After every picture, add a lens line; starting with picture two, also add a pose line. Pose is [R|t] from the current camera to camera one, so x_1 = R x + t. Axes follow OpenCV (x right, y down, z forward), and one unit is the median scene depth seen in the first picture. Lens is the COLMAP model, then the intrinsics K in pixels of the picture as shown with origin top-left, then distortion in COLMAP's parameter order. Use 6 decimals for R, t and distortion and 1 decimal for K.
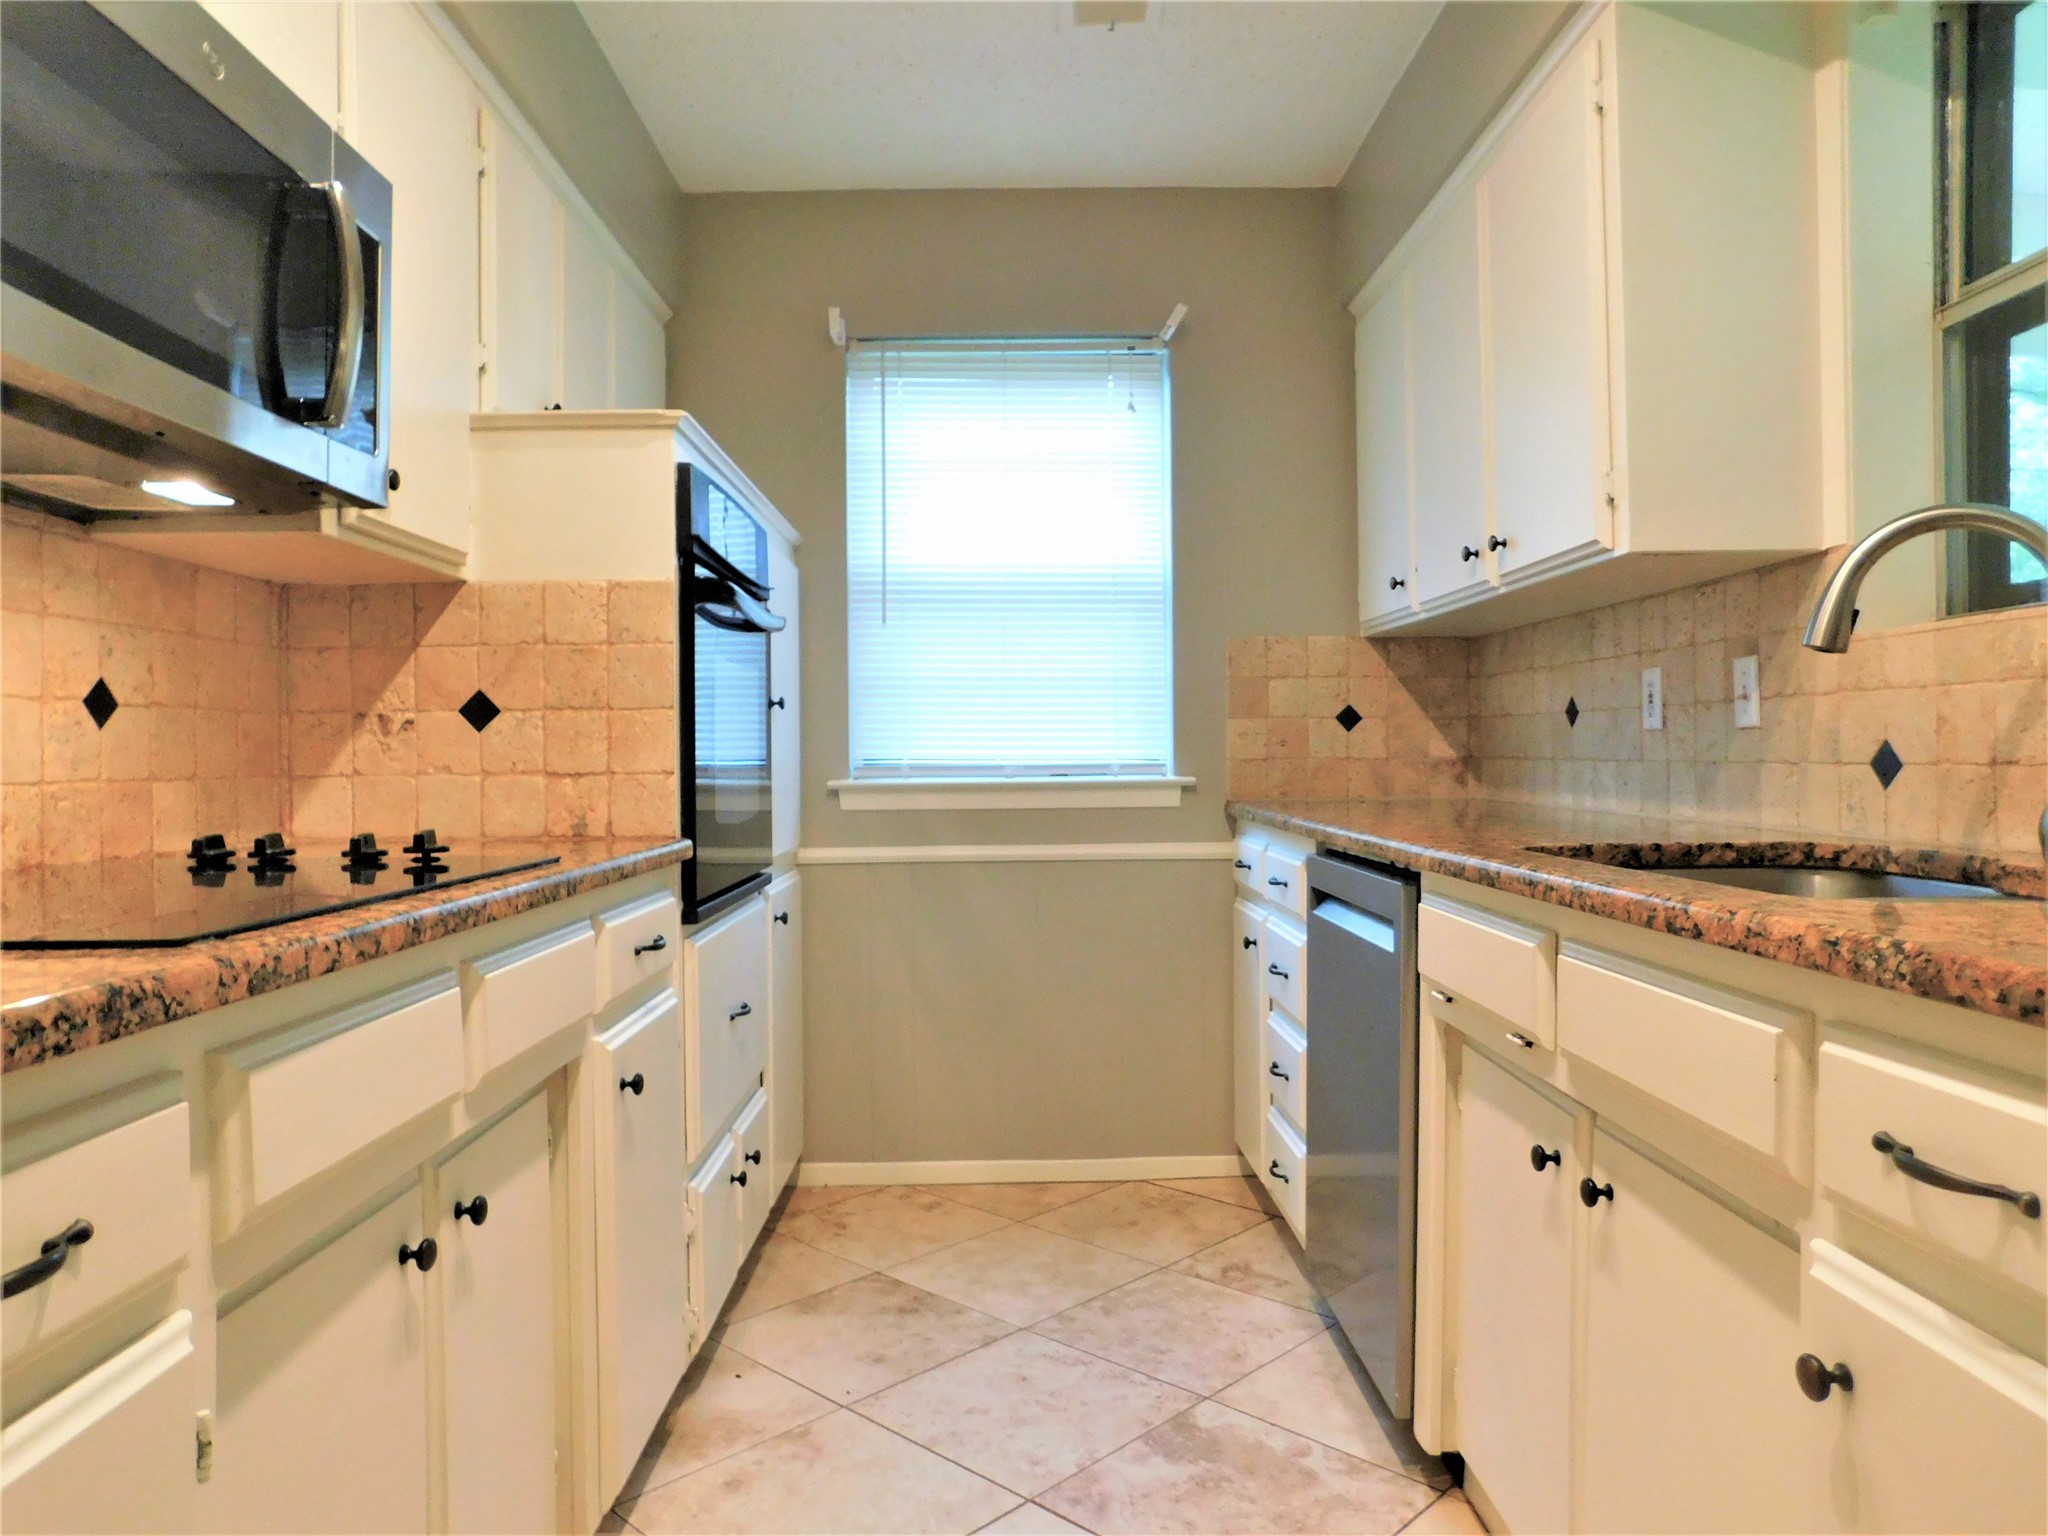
lens RADIAL K [[1361.0, 0, 1012.4], [0, 1361.0, 765.9], [0, 0, 1]] dist [-0.056126, 0.044725]
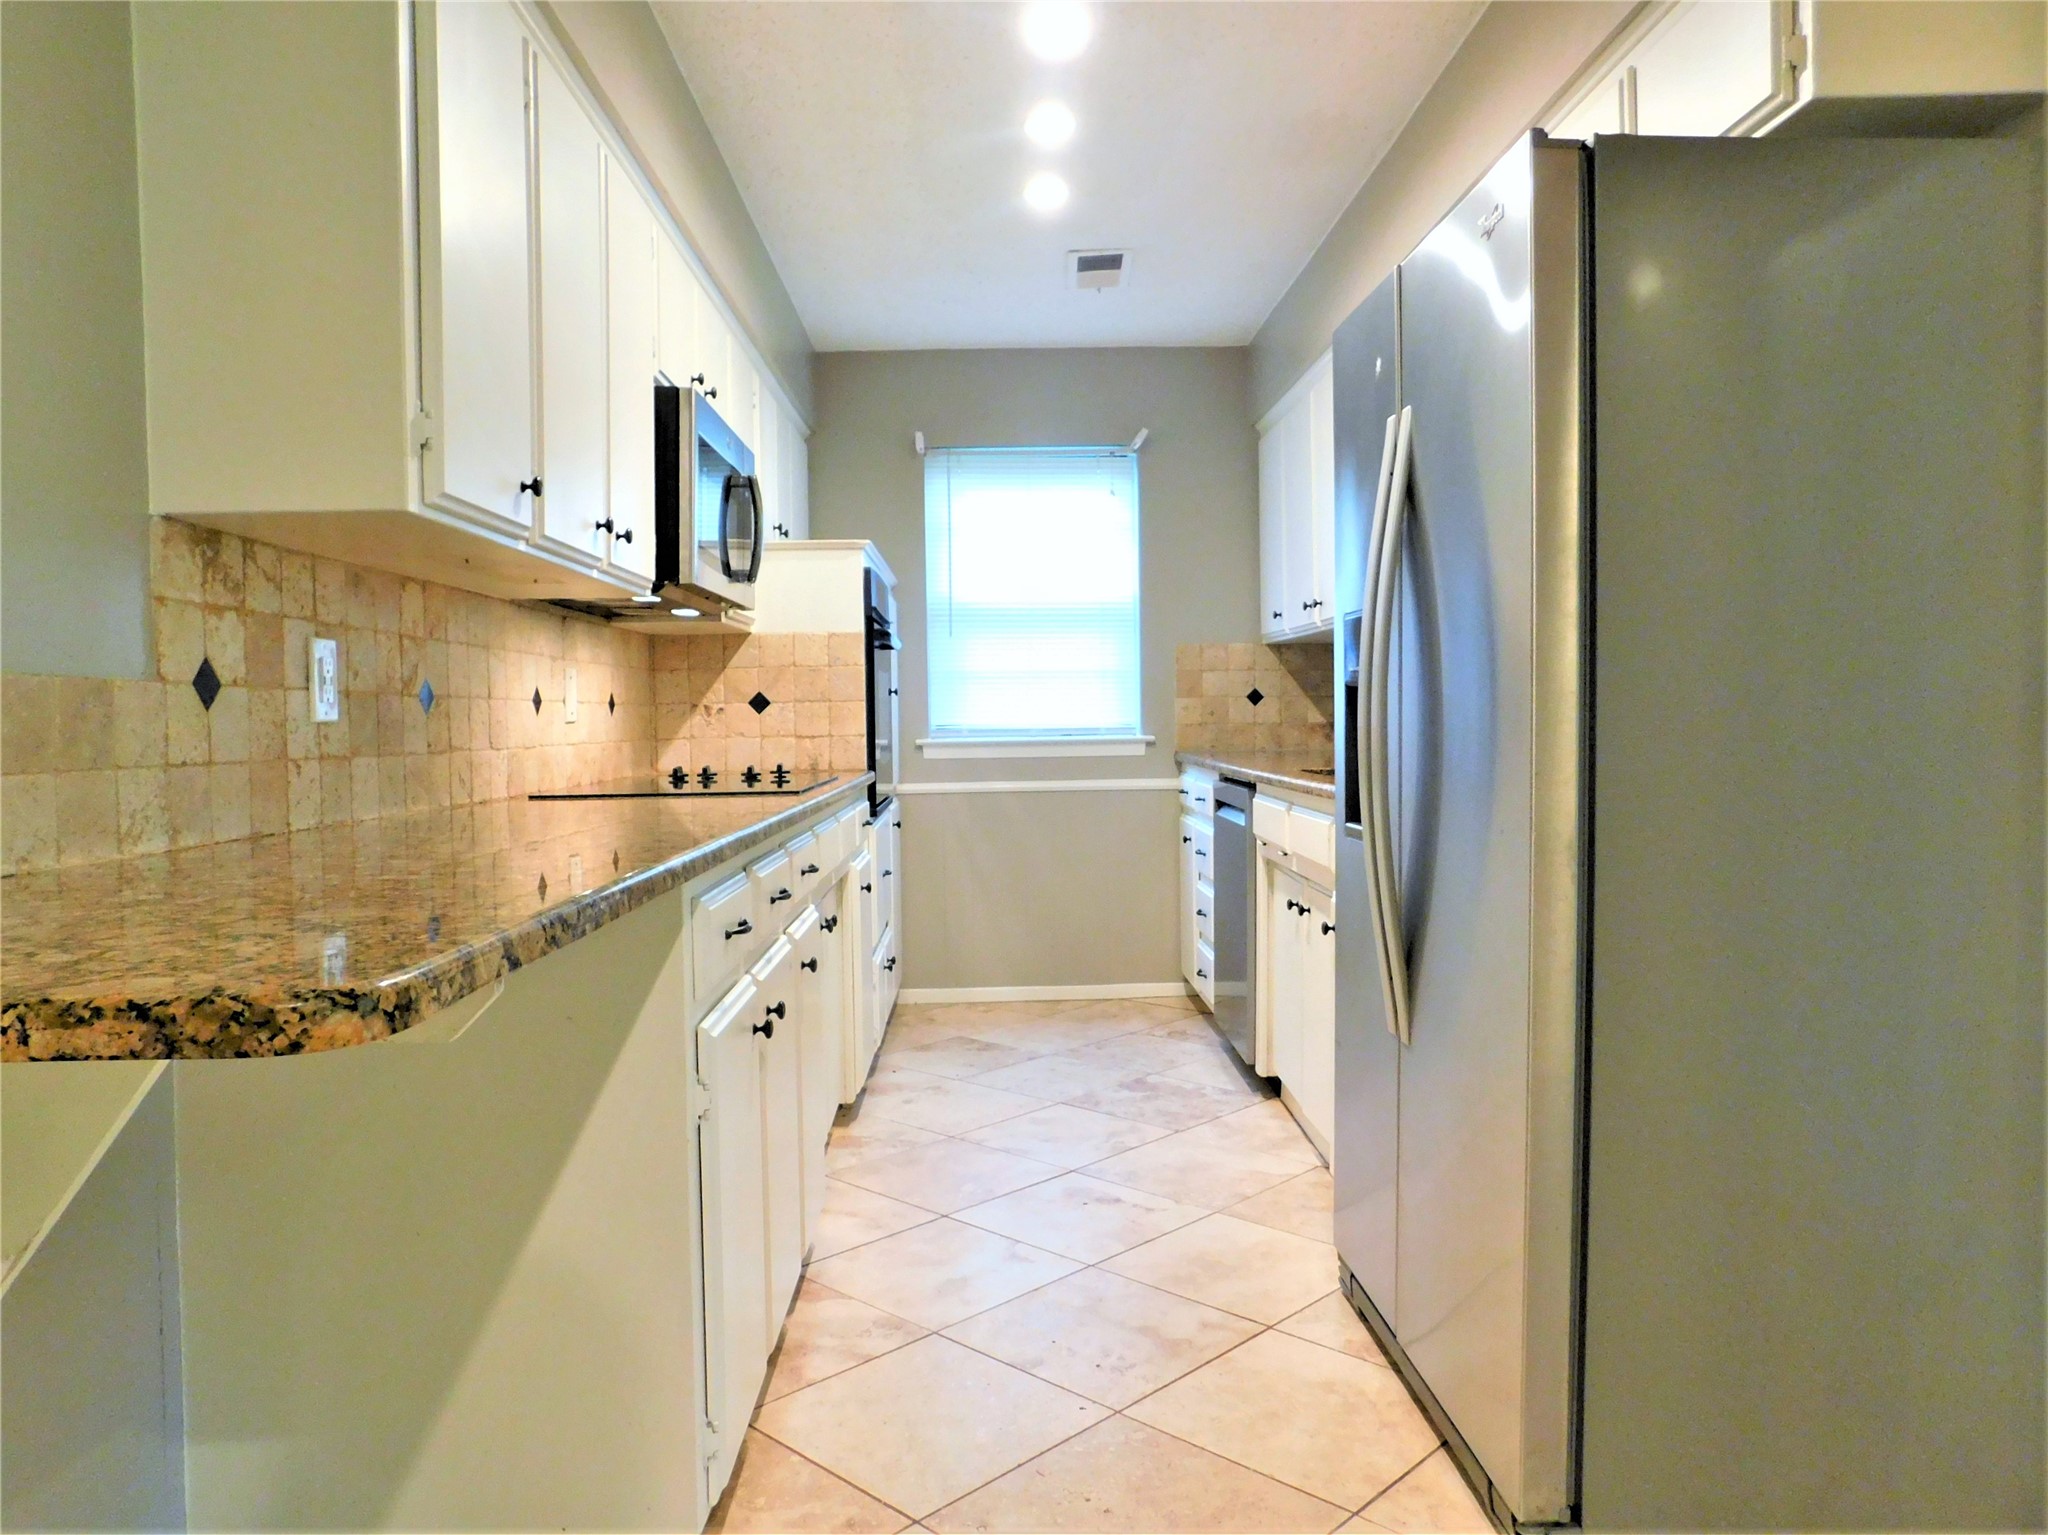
lens RADIAL K [[1421.1, 0, 1030.6], [0, 1421.1, 762.8], [0, 0, 1]] dist [-0.052643, -0.000832]
pose [[0.999745, -0.006225, 0.021691, -0.059770], [0.005629, 0.999608, 0.027412, -0.009206], [-0.021853, -0.027282, 0.999389, -0.877050]]
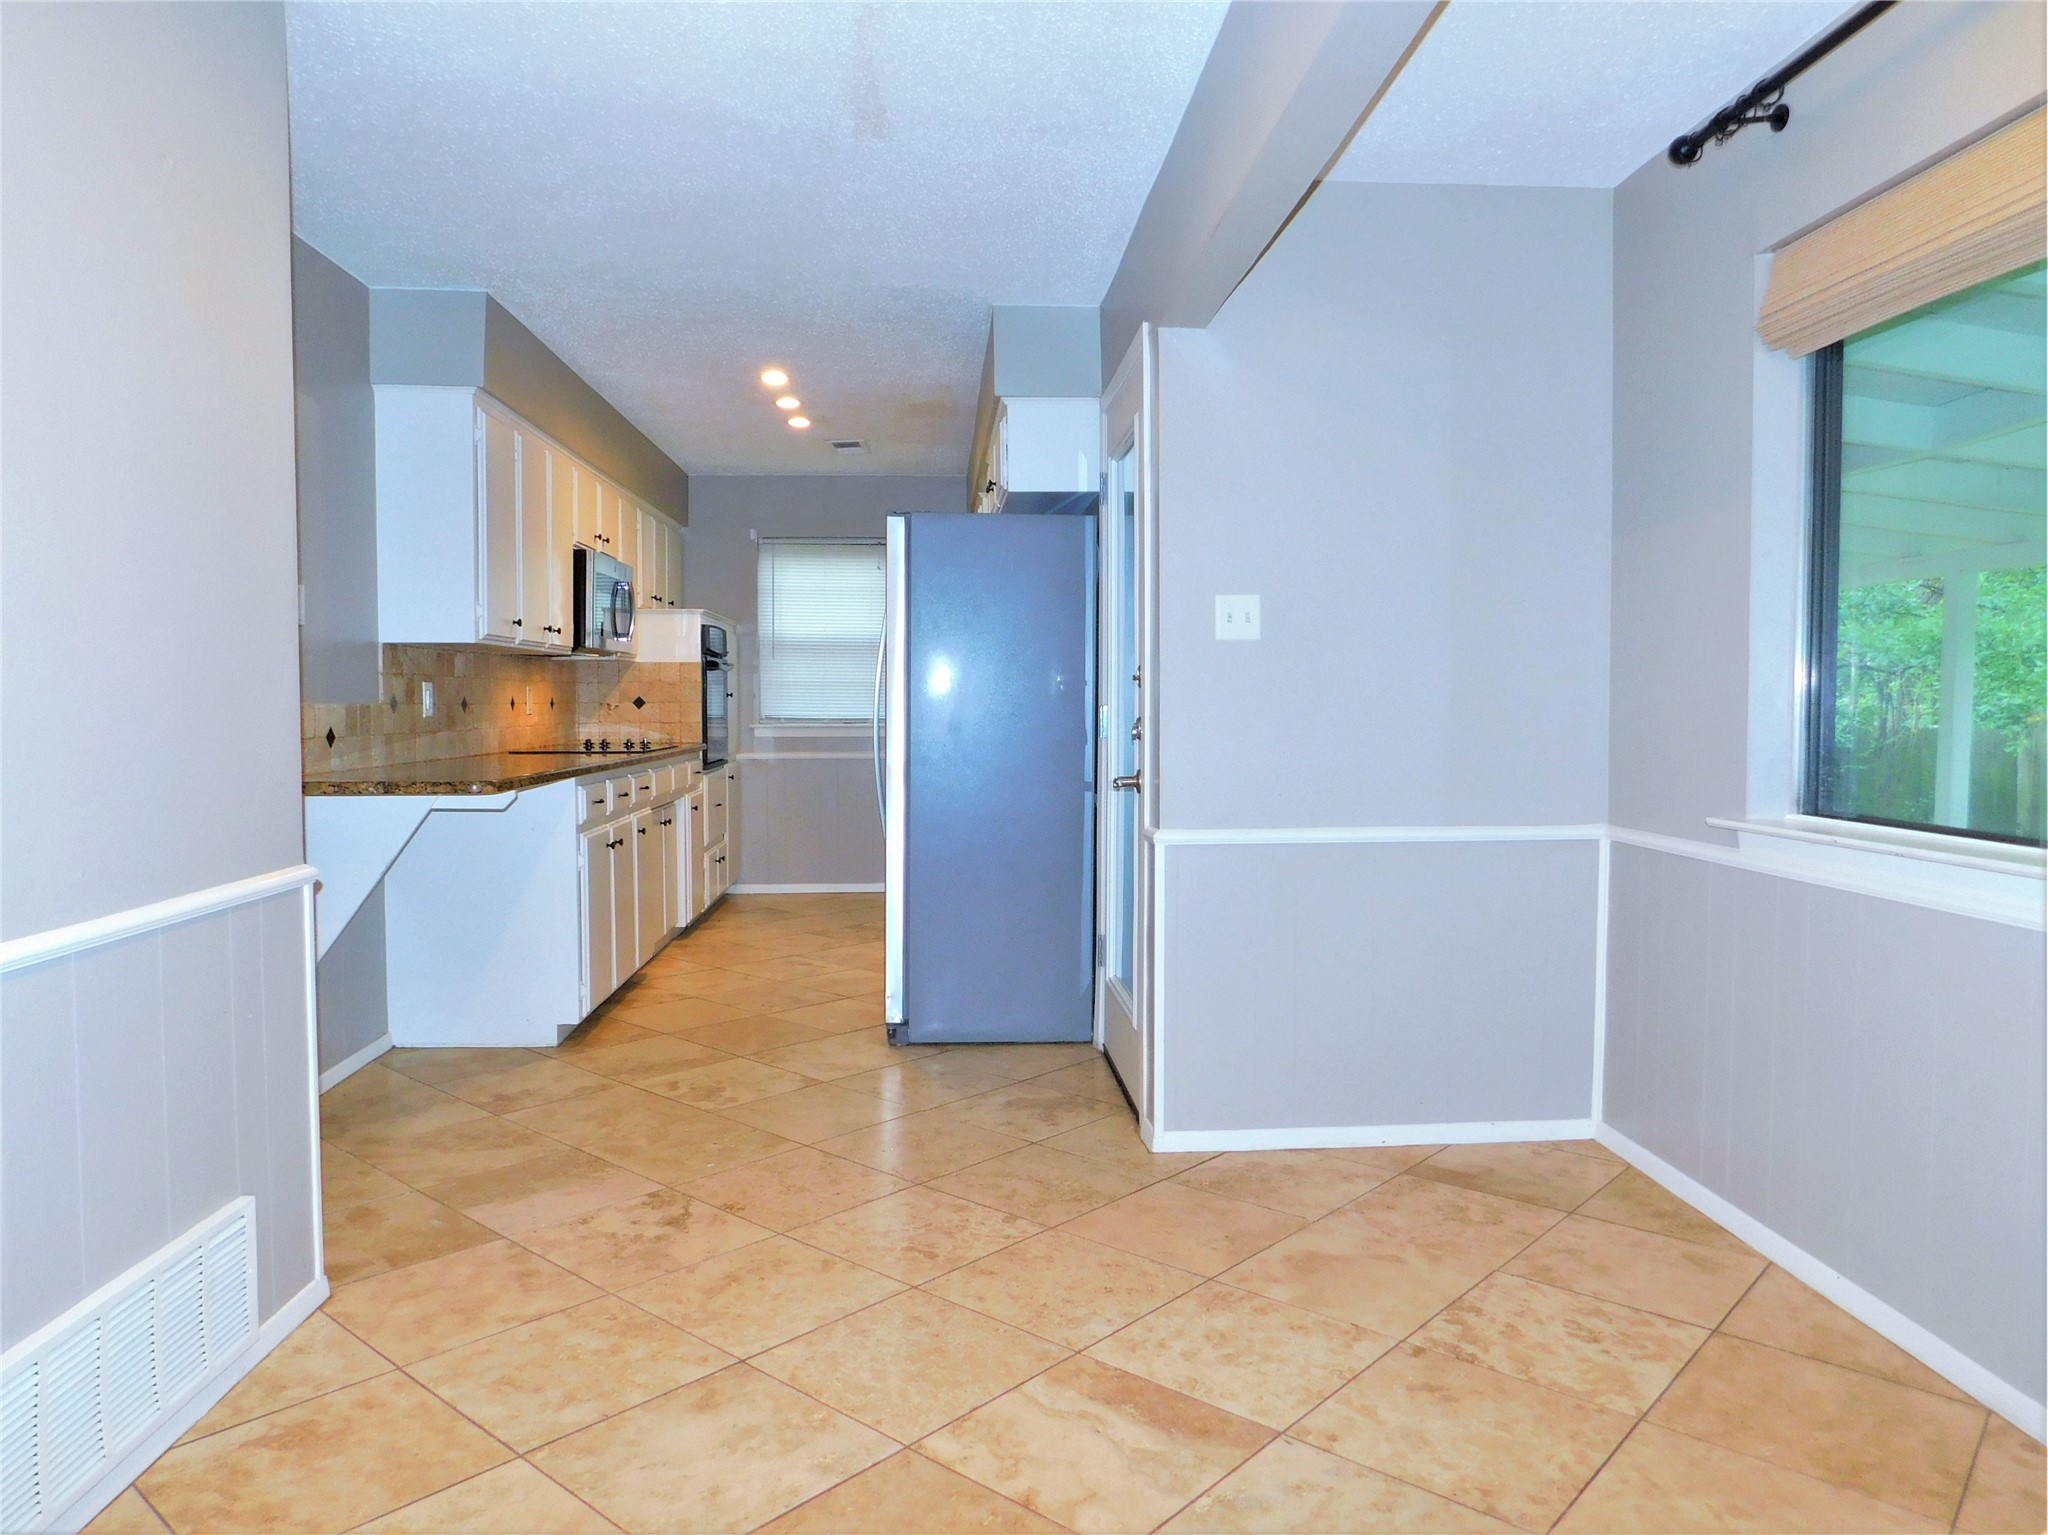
lens RADIAL K [[1361.0, 0, 1026.6], [0, 1361.0, 770.0], [0, 0, 1]] dist [-0.056126, 0.044725]
pose [[0.997709, 0.009429, 0.066984, 0.280124], [-0.012594, 0.998816, 0.046980, -0.039717], [-0.066462, -0.047716, 0.996647, -2.071079]]
